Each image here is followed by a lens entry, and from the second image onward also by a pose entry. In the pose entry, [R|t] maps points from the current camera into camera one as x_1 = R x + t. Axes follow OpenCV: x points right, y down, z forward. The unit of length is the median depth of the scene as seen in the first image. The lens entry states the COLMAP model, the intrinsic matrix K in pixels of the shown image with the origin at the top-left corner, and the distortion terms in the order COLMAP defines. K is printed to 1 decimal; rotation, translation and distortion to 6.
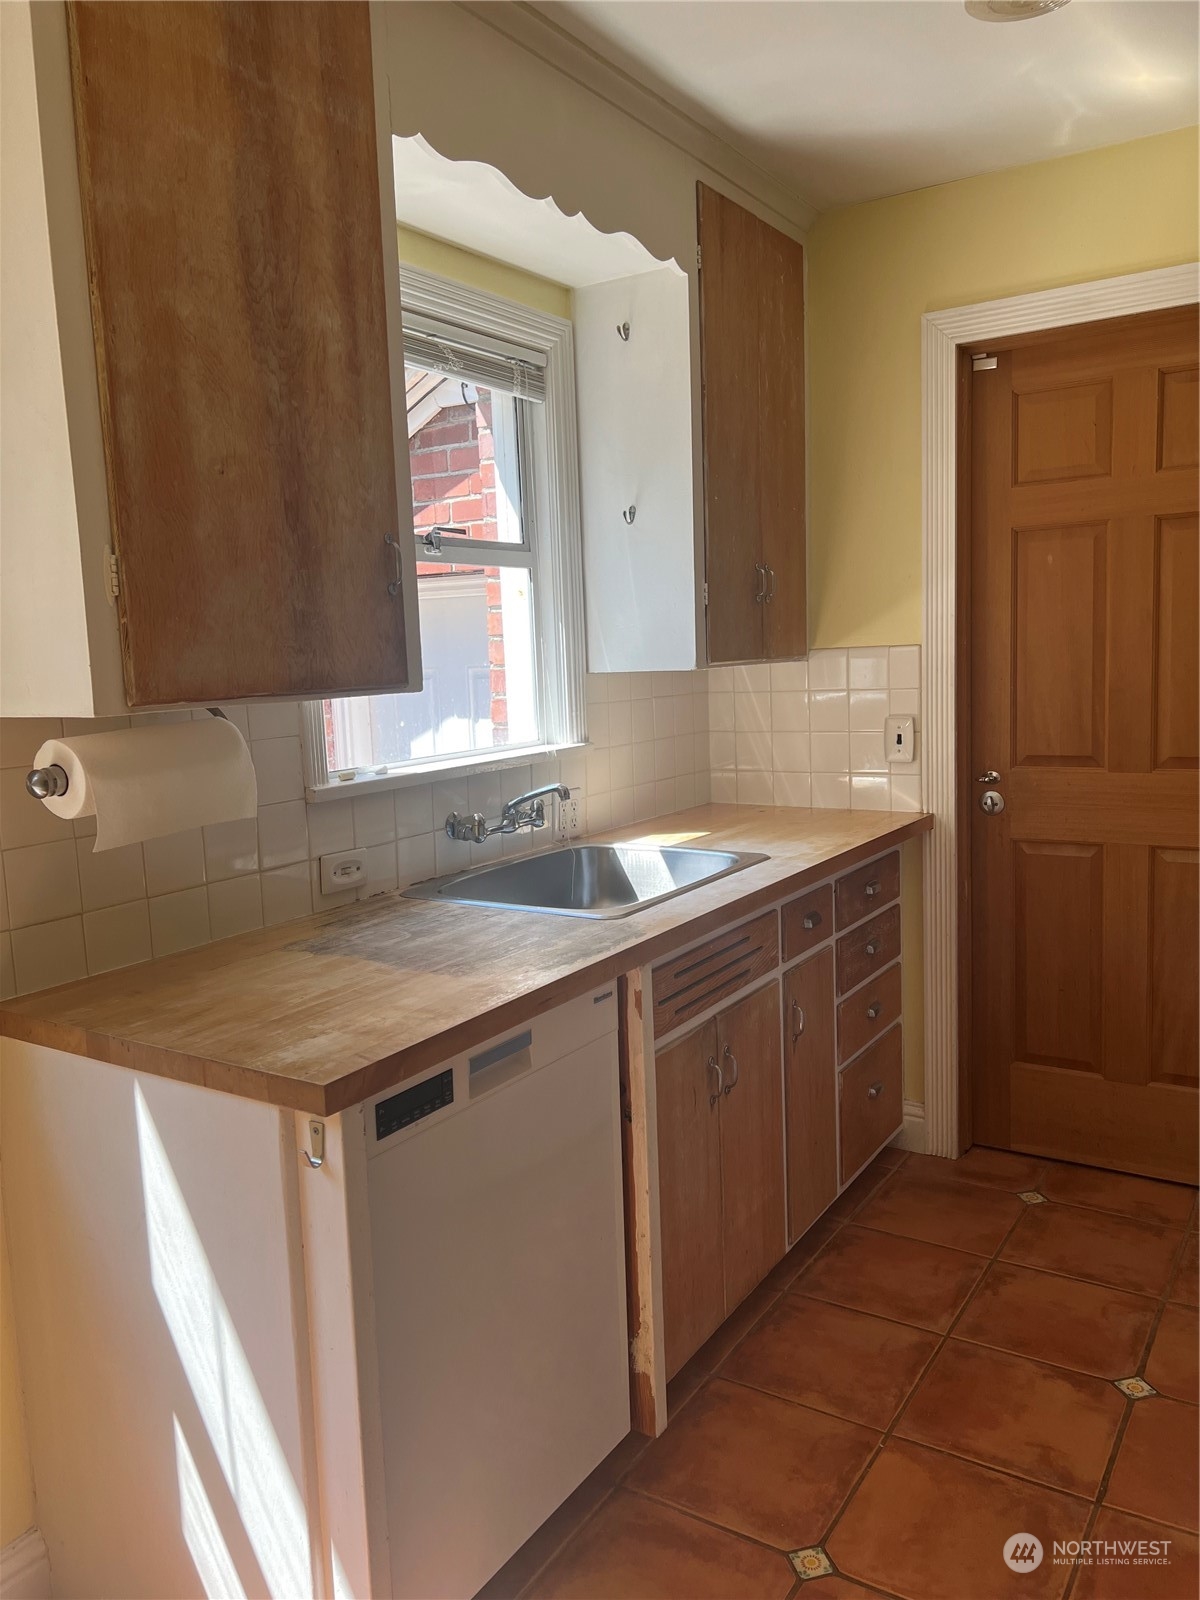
lens RADIAL K [[1202.1, 0, 600.0], [0, 1202.1, 800.0], [0, 0, 1]] dist [0.078223, -0.095877]
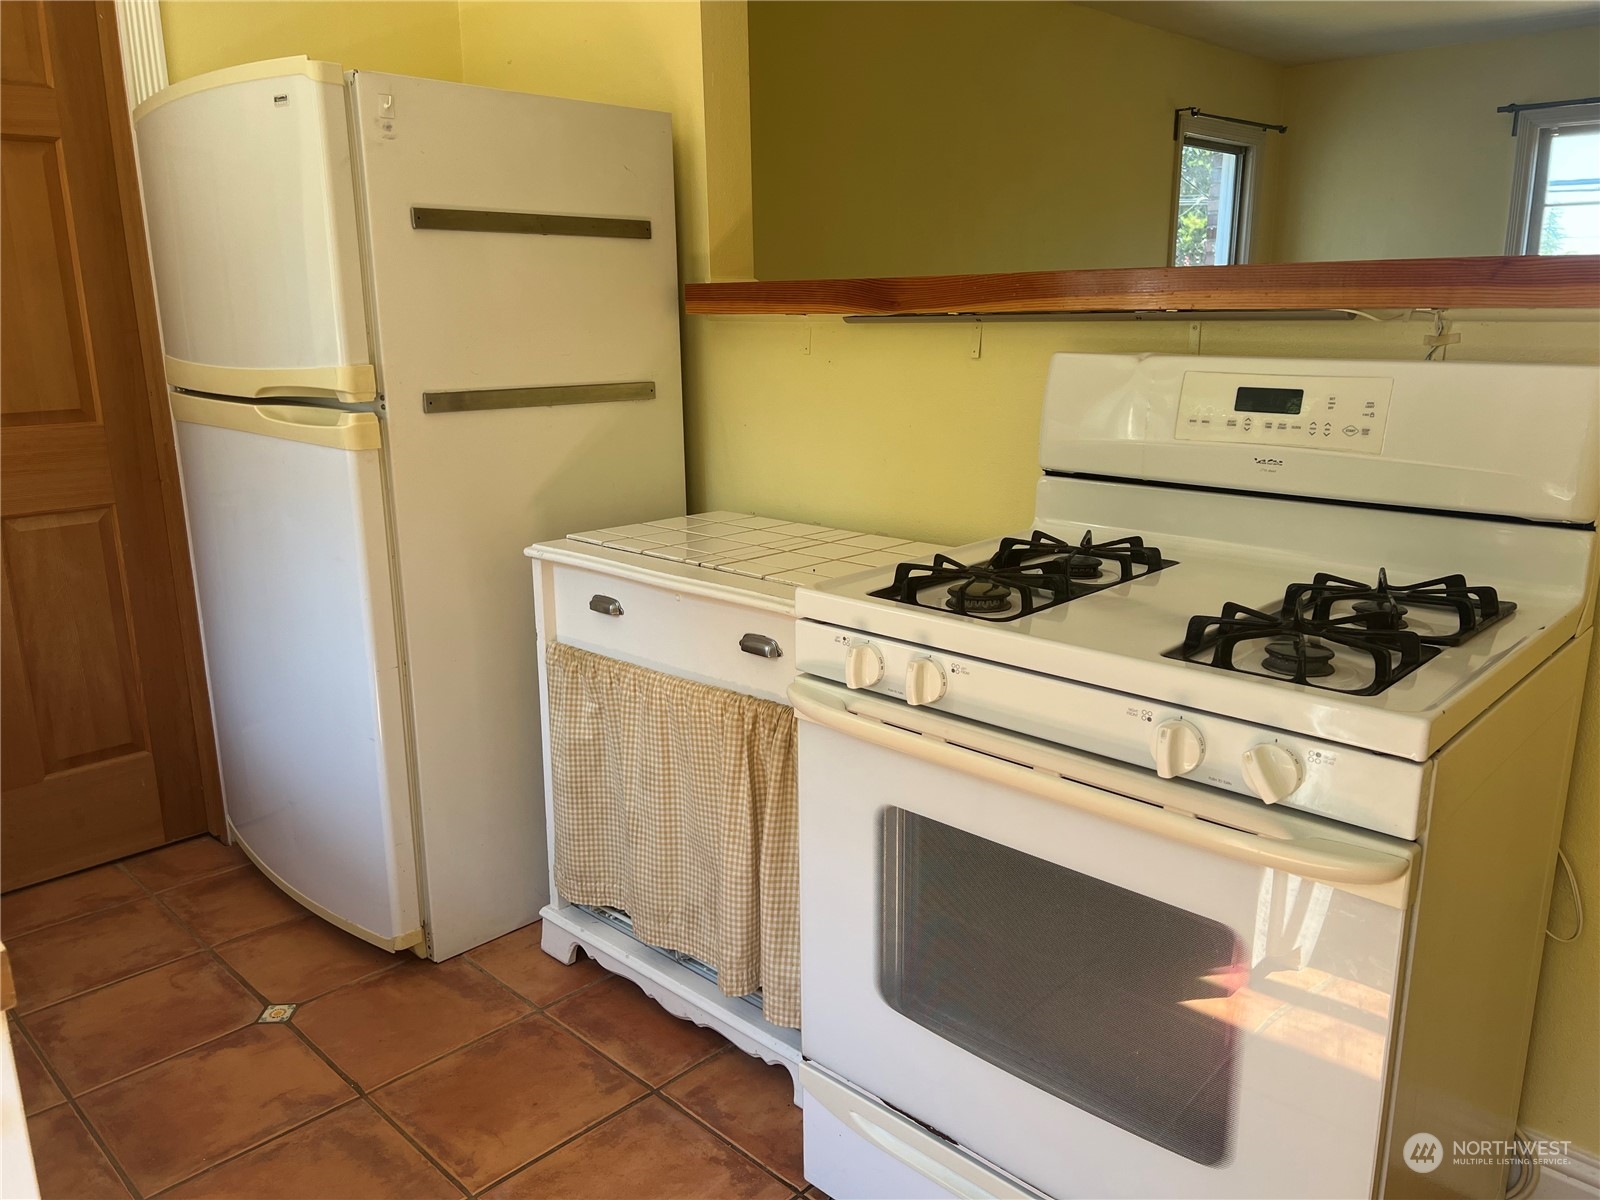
lens RADIAL K [[1202.1, 0, 800.0], [0, 1202.1, 600.0], [0, 0, 1]] dist [0.078223, -0.095877]
pose [[0.196201, -0.194559, 0.961068, -0.422391], [0.126189, 0.976978, 0.172018, 0.023974], [-0.972410, 0.087526, 0.216235, 0.348674]]
